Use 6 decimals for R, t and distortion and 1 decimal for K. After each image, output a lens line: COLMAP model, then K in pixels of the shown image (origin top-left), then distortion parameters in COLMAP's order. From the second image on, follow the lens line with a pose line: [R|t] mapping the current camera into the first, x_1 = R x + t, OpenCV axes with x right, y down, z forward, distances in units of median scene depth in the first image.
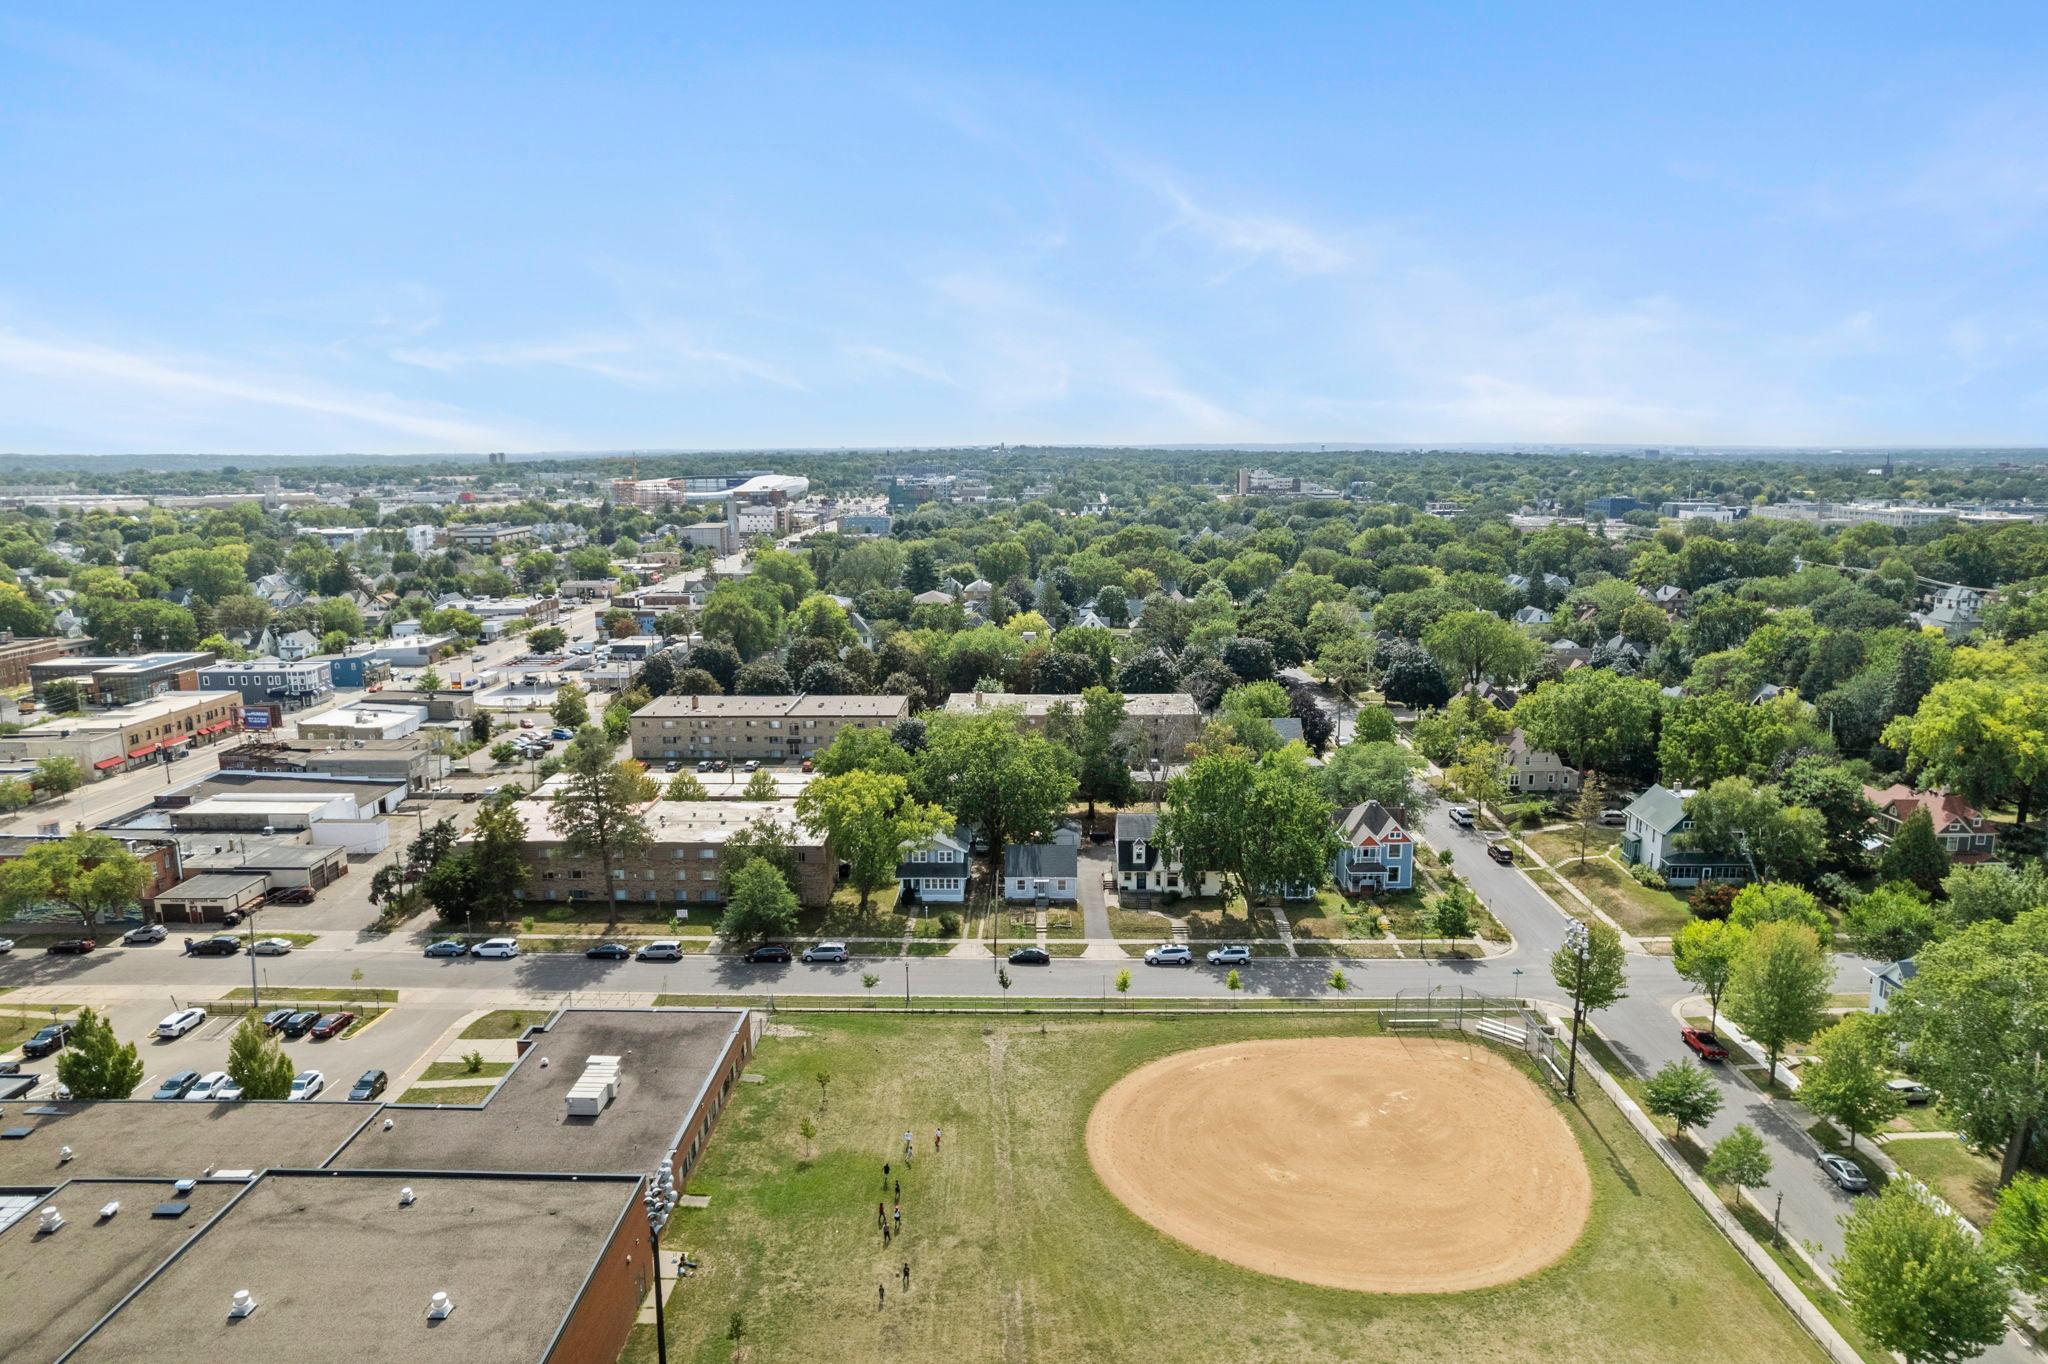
lens RADIAL K [[1334.9, 0, 1024.0], [0, 1334.9, 682.0], [0, 0, 1]] dist [-0.071623, 0.062697]
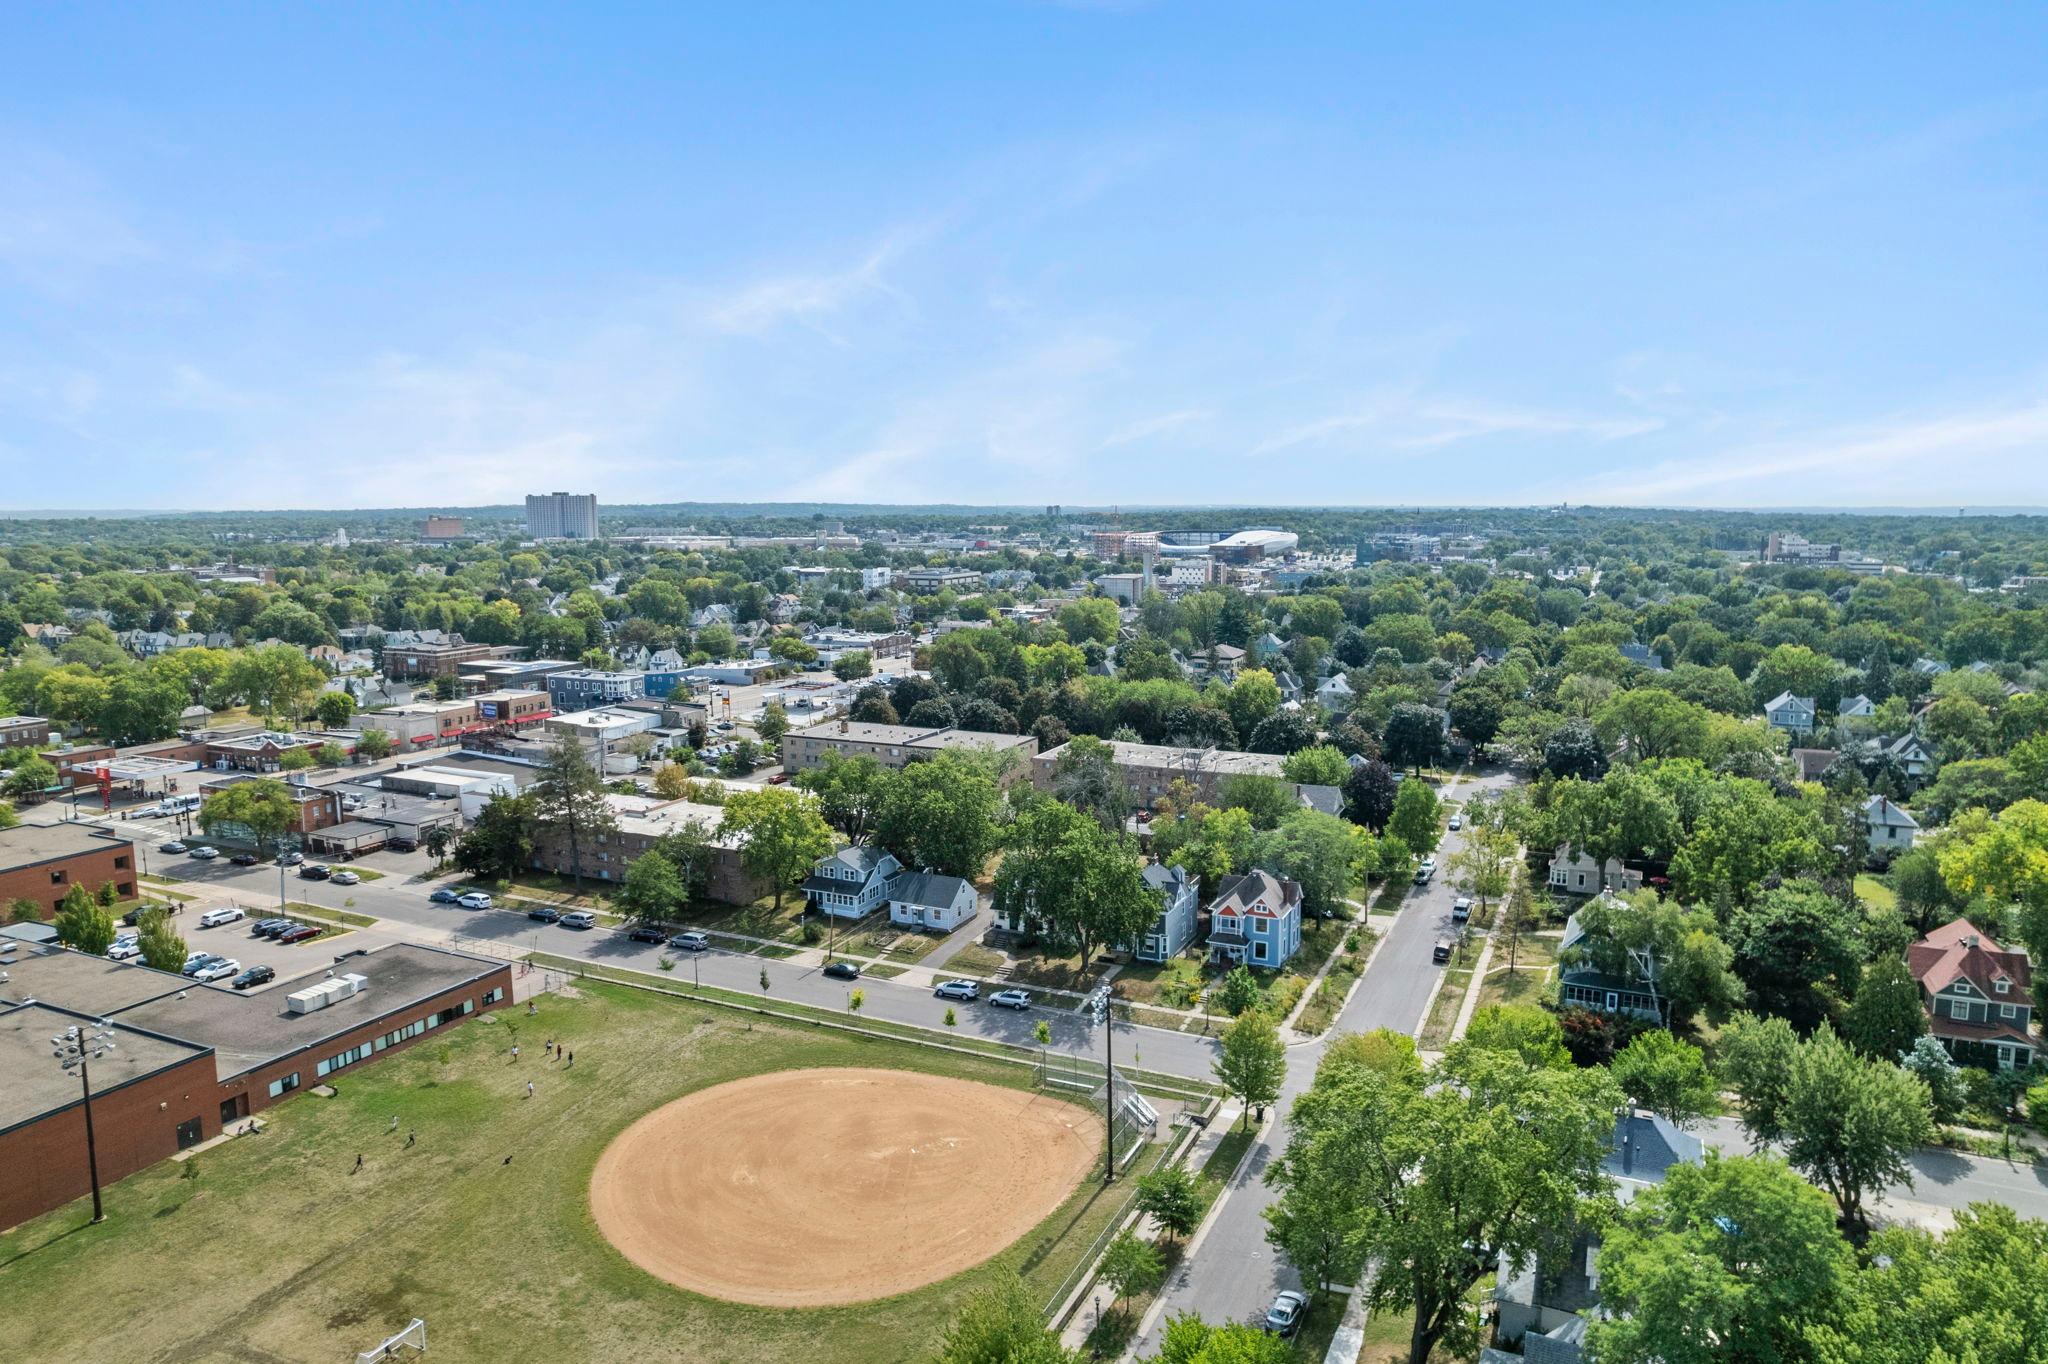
lens RADIAL K [[1348.8, 0, 1055.2], [0, 1348.8, 658.6], [0, 0, 1]] dist [-0.074543, 0.064258]
pose [[0.917039, 0.053099, -0.395247, 0.513192], [-0.076864, 0.996047, -0.044526, -0.007959], [0.391321, 0.071212, 0.917495, 0.053242]]
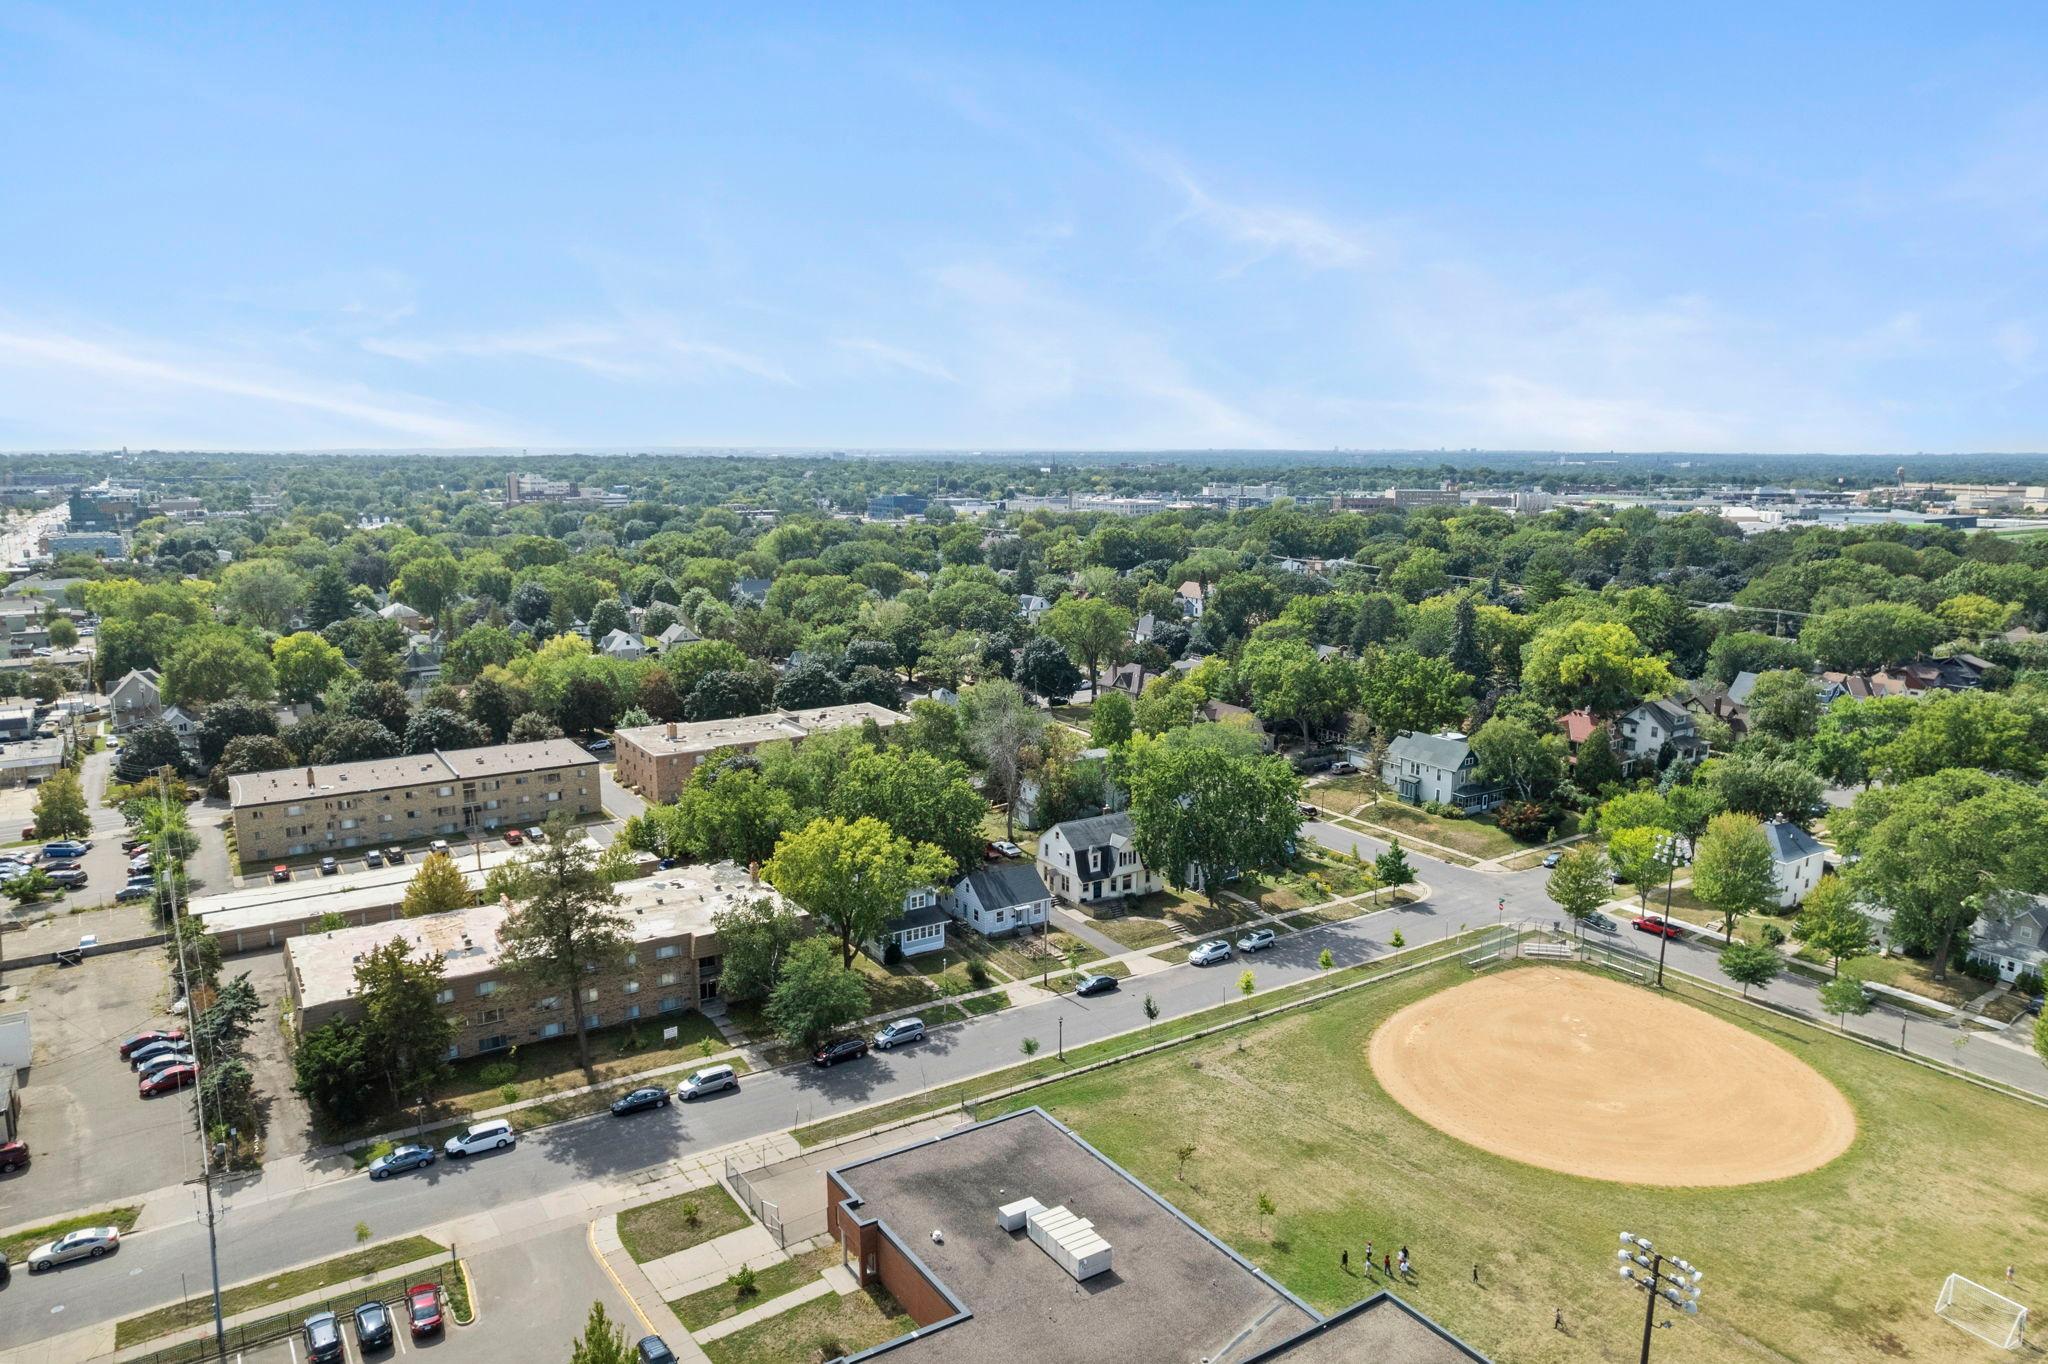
lens RADIAL K [[1351.1, 0, 1037.5], [0, 1351.1, 723.6], [0, 0, 1]] dist [-0.070715, 0.060363]
pose [[0.821508, -0.106408, 0.560180, -0.473890], [0.092872, 0.994284, 0.052669, -0.023128], [-0.562583, 0.008757, 0.826694, 0.226516]]
